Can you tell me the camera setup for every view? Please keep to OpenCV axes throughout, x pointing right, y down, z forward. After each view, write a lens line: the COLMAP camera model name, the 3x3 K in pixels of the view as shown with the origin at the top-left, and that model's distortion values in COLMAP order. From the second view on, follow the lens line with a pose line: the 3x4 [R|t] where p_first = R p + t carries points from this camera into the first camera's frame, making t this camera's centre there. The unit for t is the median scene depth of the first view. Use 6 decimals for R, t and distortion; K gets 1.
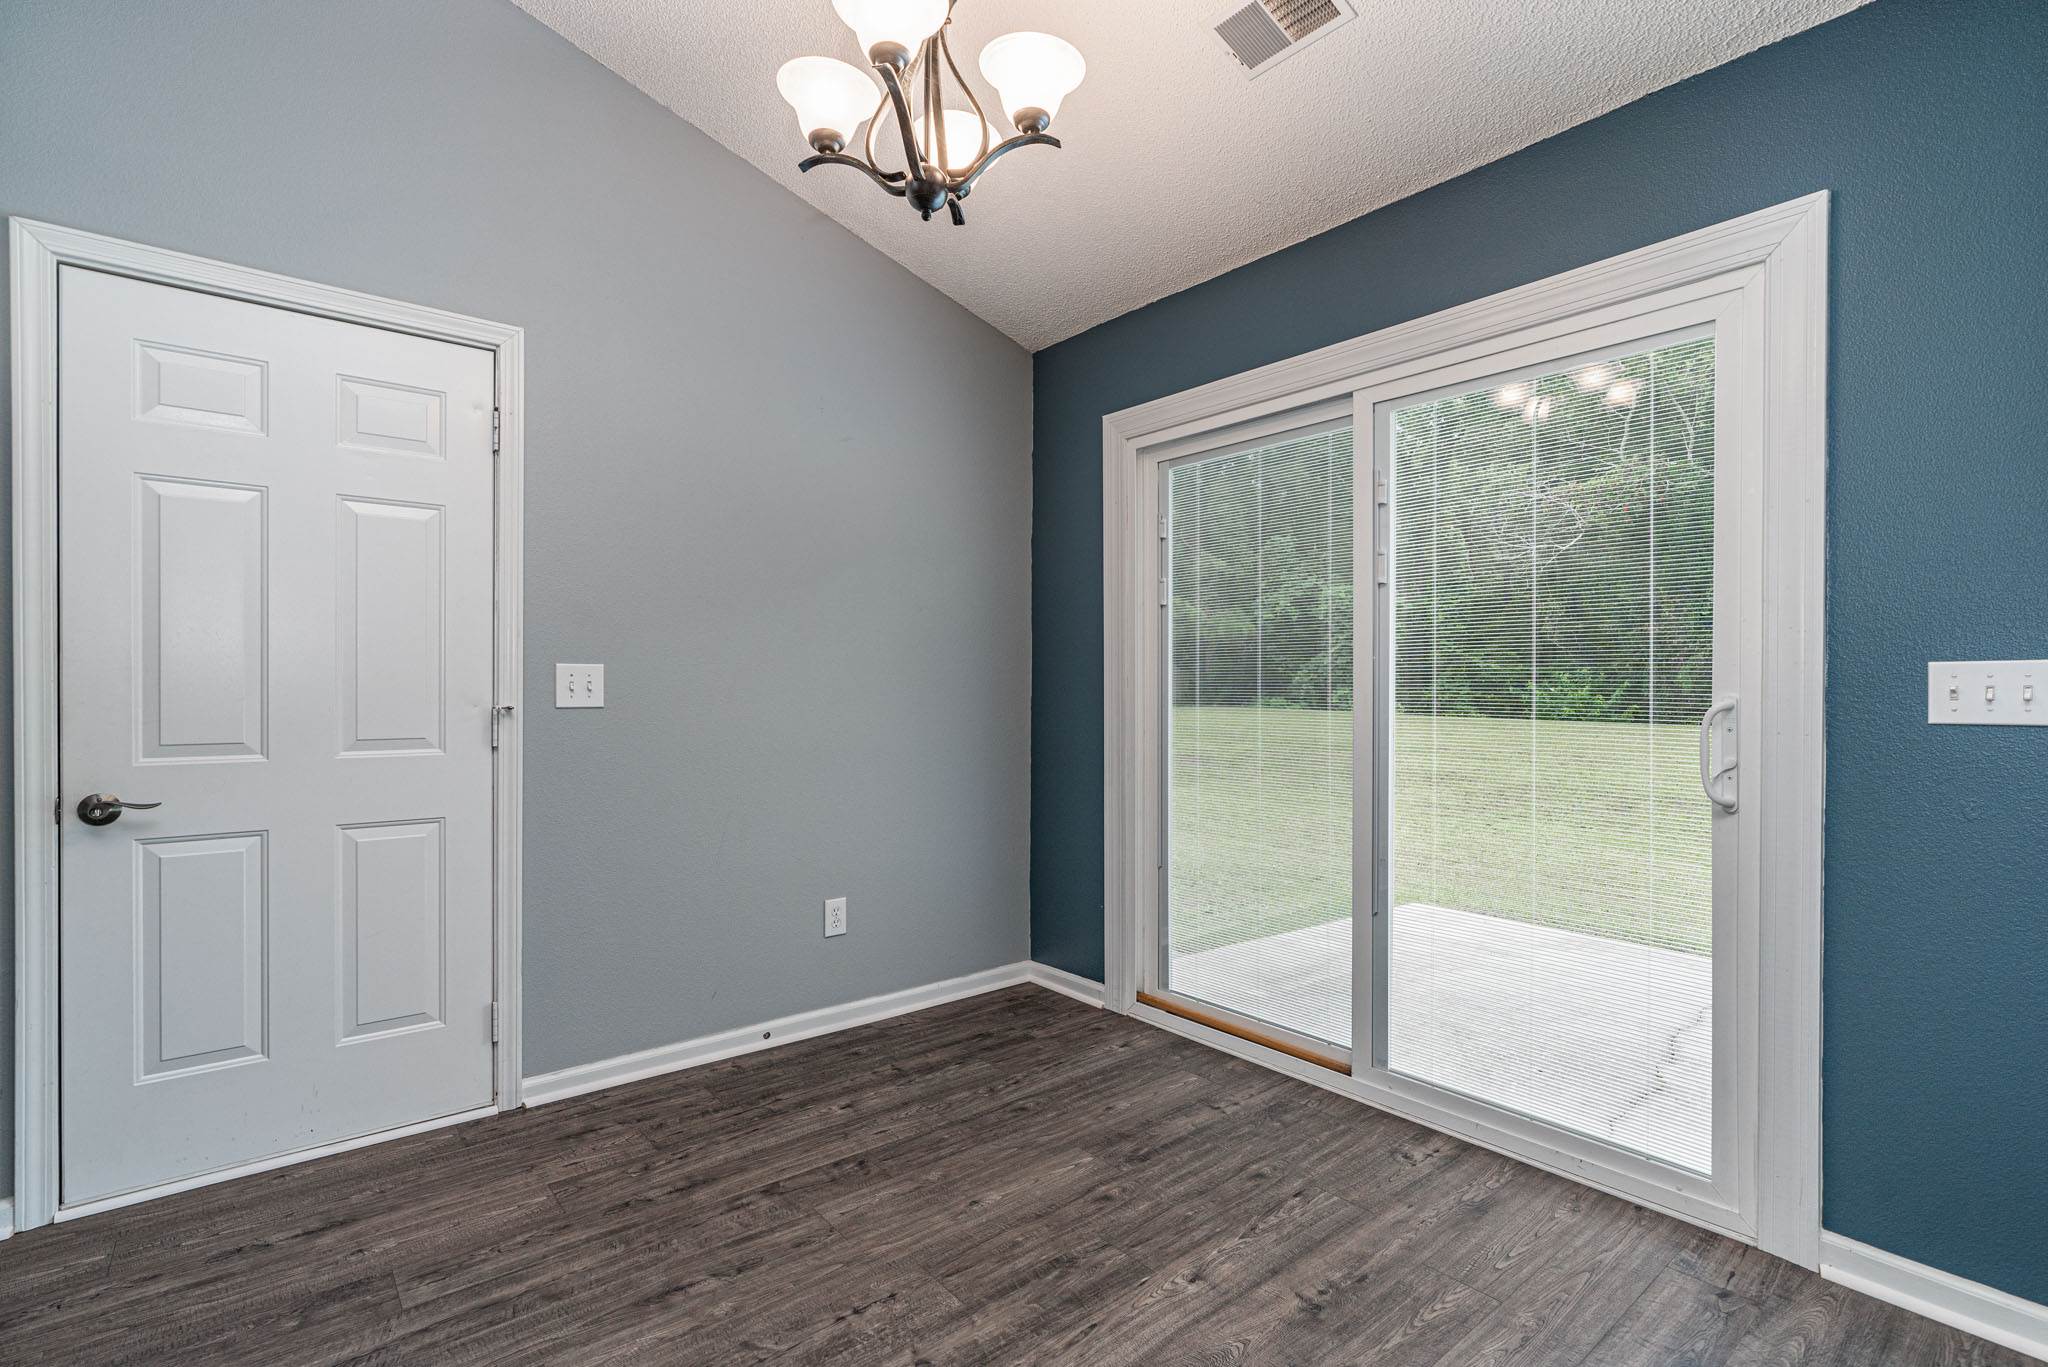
lens RADIAL K [[941.3, 0, 1026.8], [0, 941.3, 688.6], [0, 0, 1]] dist [-0.012286, 0.003914]
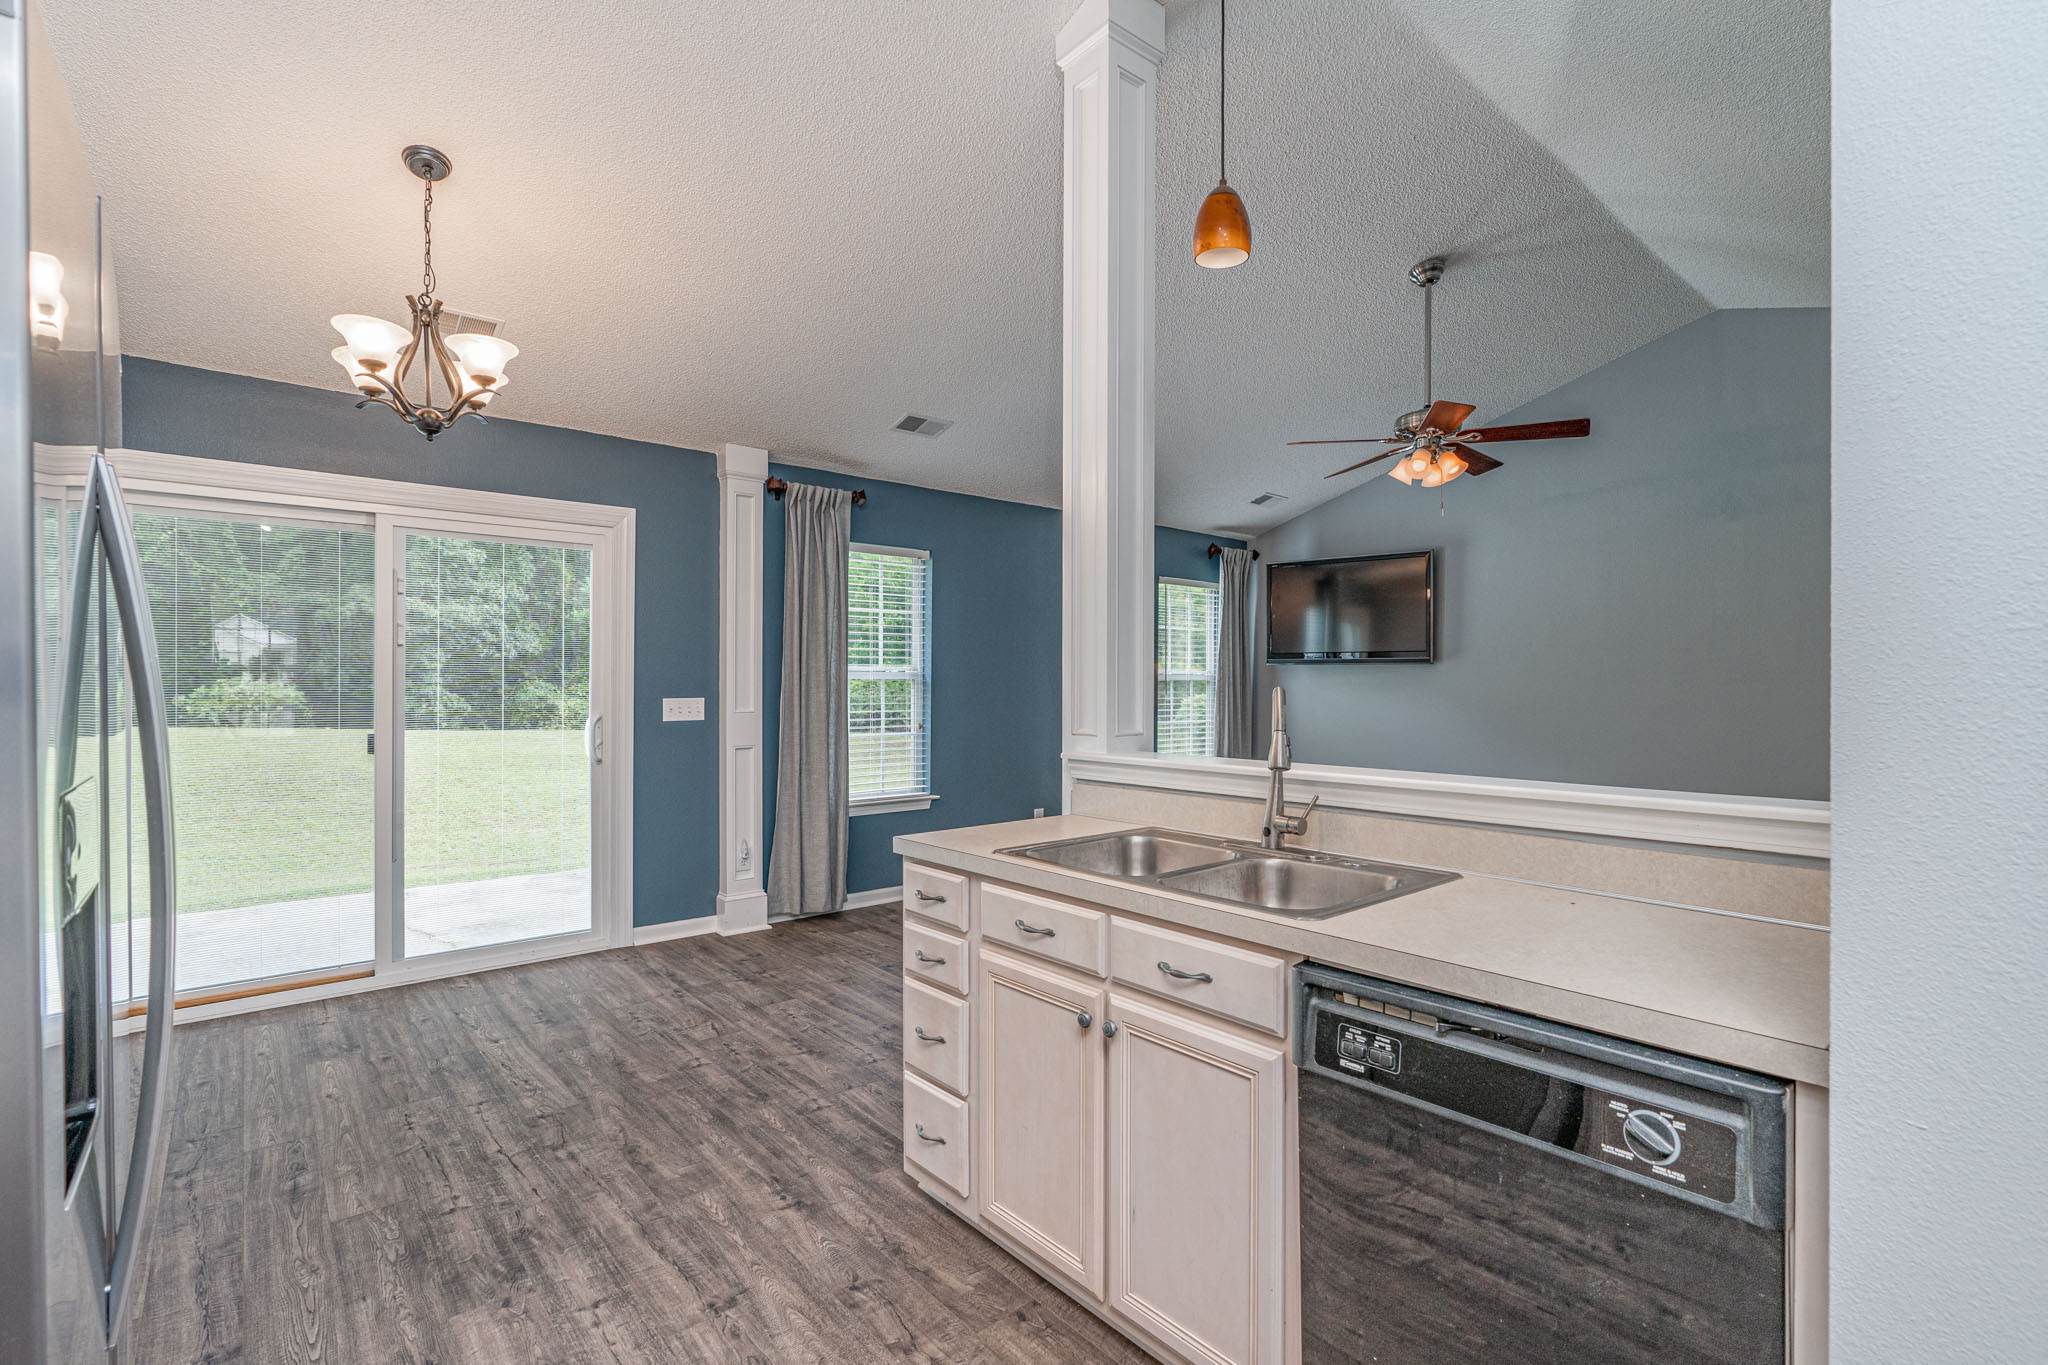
lens RADIAL K [[941.3, 0, 1028.1], [0, 941.3, 687.1], [0, 0, 1]] dist [-0.012286, 0.003914]
pose [[0.004822, -0.010647, 0.999932, -1.456935], [-0.001668, 0.999942, 0.010656, -0.076639], [-0.999987, -0.001719, 0.004804, -0.044080]]
